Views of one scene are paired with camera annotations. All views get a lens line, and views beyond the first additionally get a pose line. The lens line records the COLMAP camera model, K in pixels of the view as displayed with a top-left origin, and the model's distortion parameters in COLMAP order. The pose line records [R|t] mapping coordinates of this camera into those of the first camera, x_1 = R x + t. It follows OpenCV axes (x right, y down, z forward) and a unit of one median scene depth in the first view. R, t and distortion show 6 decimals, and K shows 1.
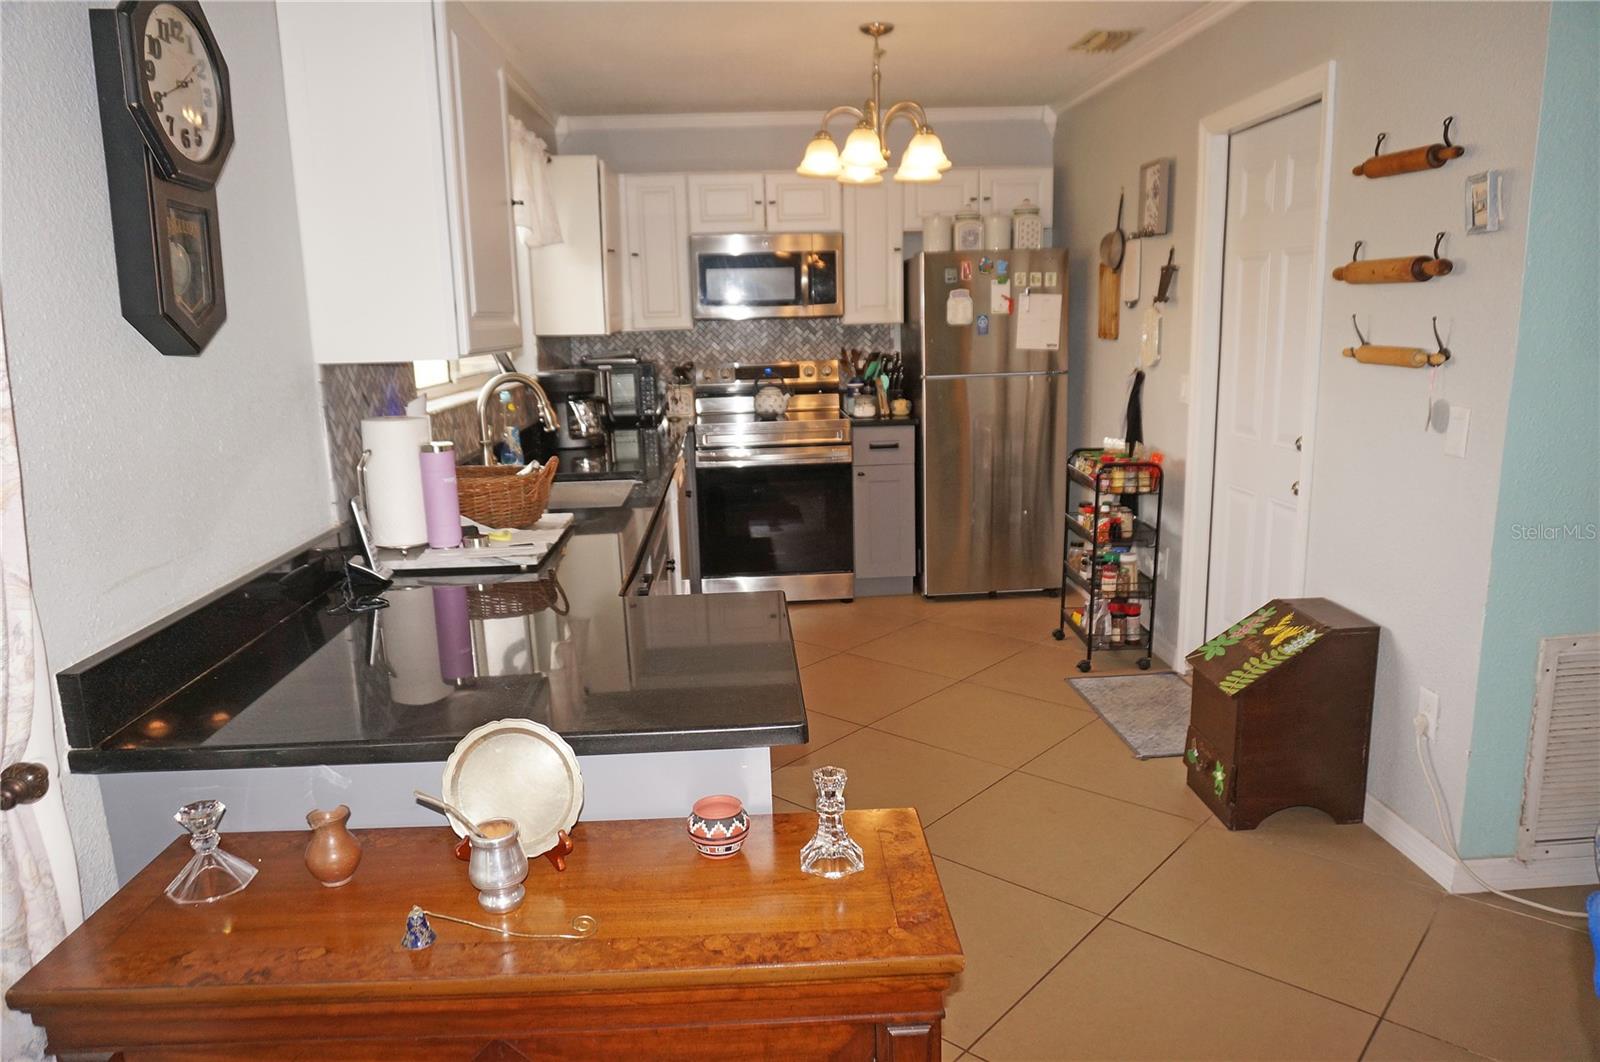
lens RADIAL K [[1076.2, 0, 800.0], [0, 1076.2, 531.0], [0, 0, 1]] dist [-0.034143, 0.018585]
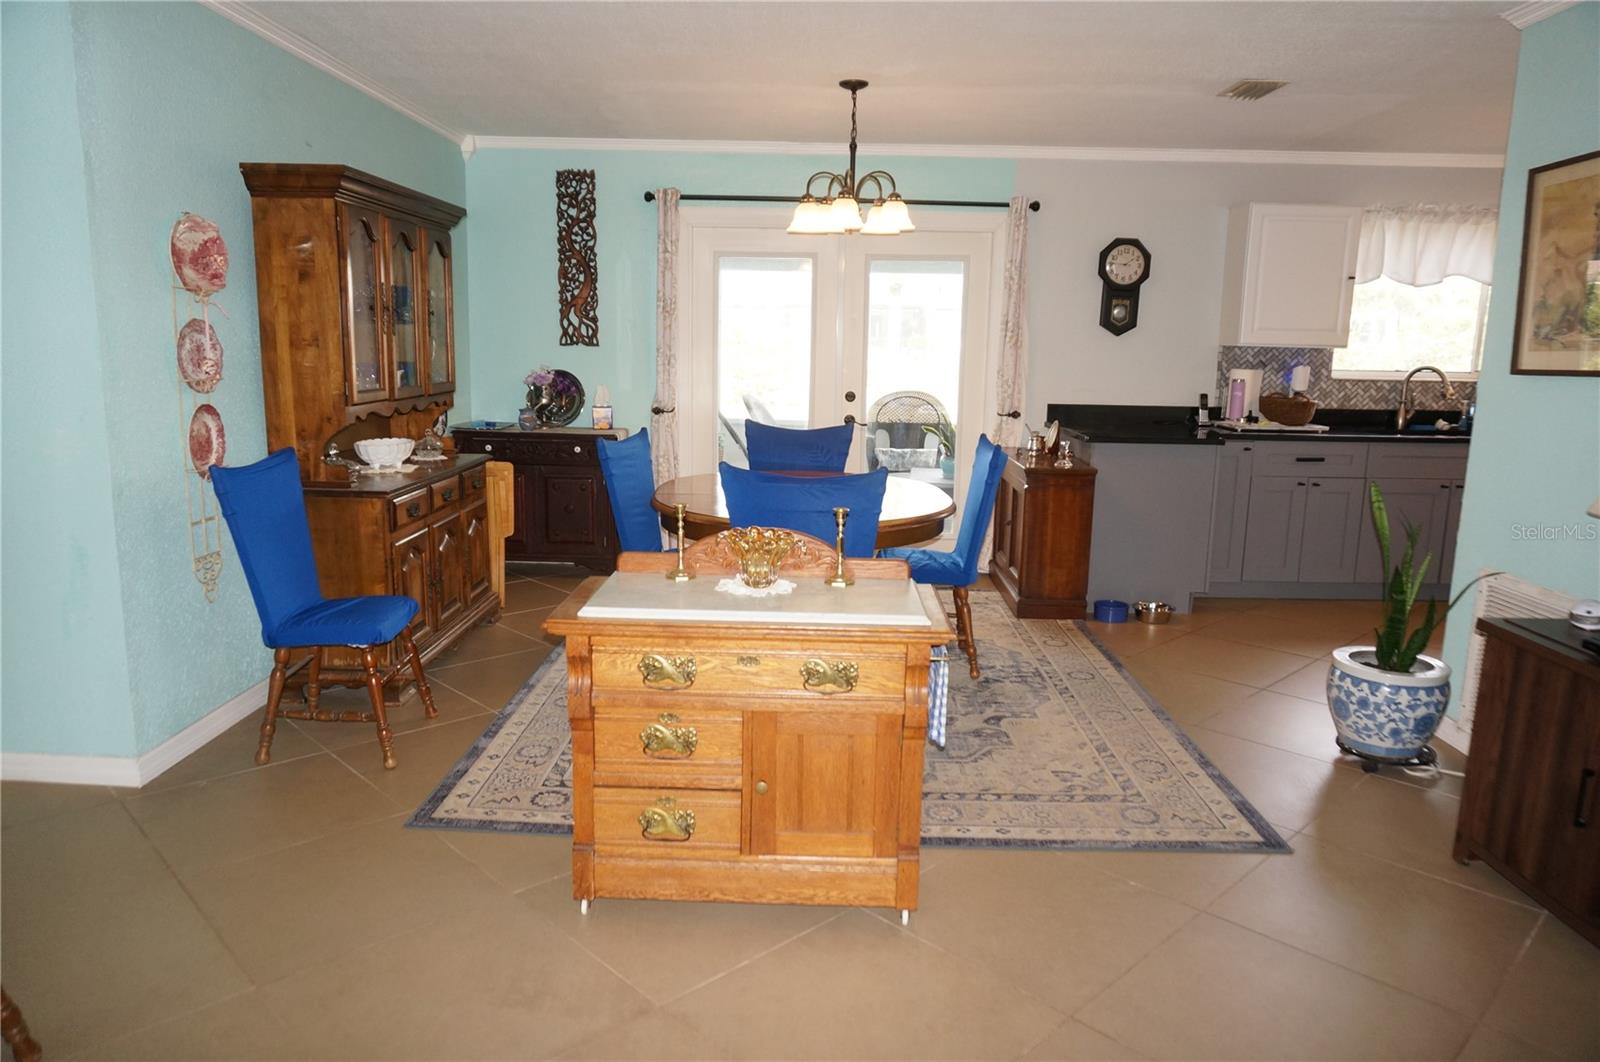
lens RADIAL K [[1076.2, 0, 800.0], [0, 1076.2, 531.0], [0, 0, 1]] dist [-0.034143, 0.018585]
pose [[-0.068379, 0.202738, -0.976843, 1.037409], [-0.210849, 0.954081, 0.212774, -0.027189], [0.975124, 0.220516, -0.022492, 0.058729]]
